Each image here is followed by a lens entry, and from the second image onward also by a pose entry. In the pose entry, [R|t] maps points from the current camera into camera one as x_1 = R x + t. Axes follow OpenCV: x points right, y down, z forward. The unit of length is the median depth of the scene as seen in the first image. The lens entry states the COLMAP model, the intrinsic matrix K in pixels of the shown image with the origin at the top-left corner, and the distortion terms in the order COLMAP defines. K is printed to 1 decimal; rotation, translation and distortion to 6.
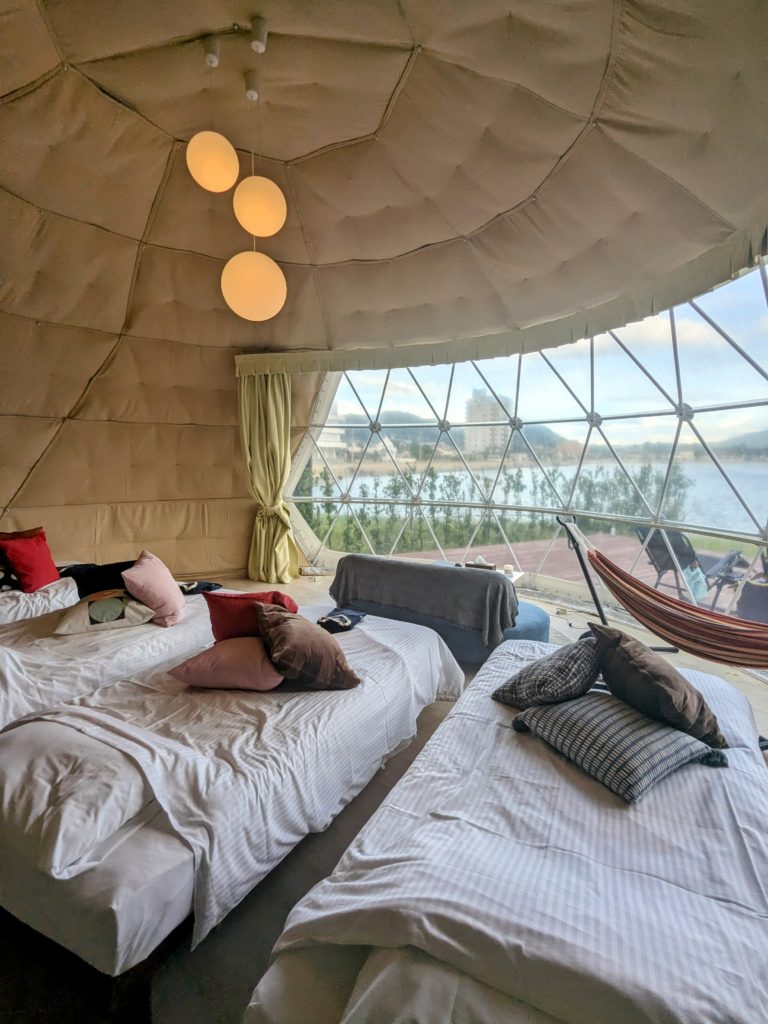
lens RADIAL K [[492.2, 0, 381.8], [0, 492.2, 514.8], [0, 0, 1]] dist [0.004932, 0.000472]
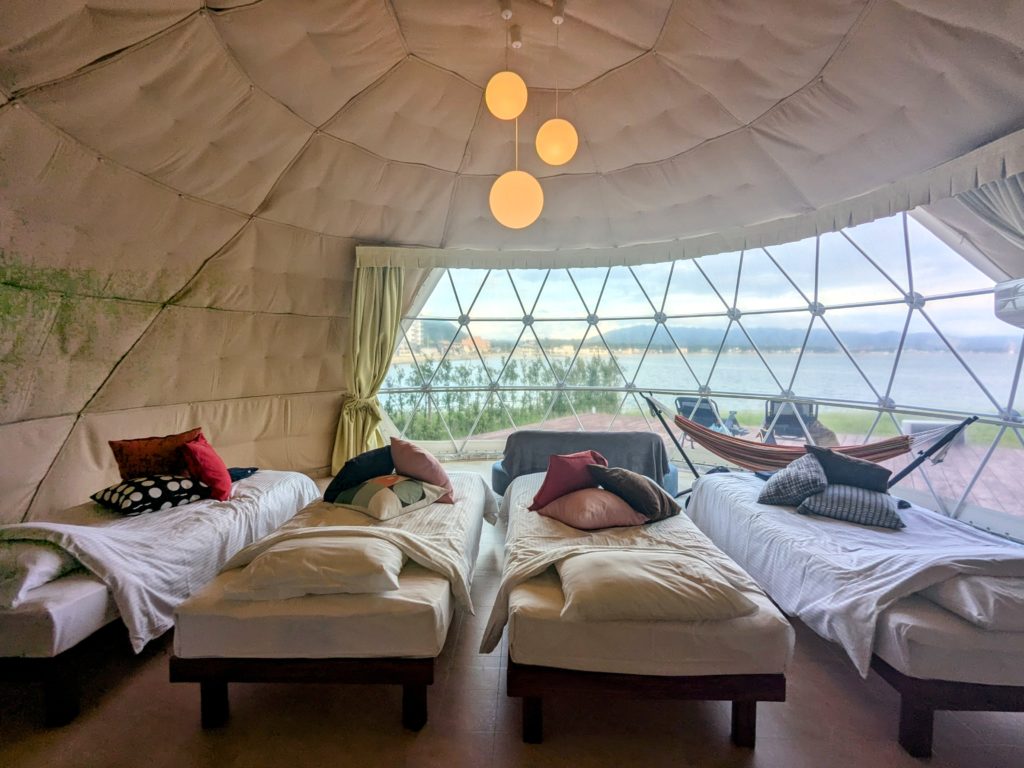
lens RADIAL K [[476.0, 0, 514.7], [0, 476.0, 377.2], [0, 0, 1]] dist [-0.004575, 0.000141]
pose [[0.901611, -0.036278, 0.431024, -0.401146], [0.065986, 0.996349, -0.054169, 0.014083], [-0.427486, 0.077281, 0.900713, 0.010377]]
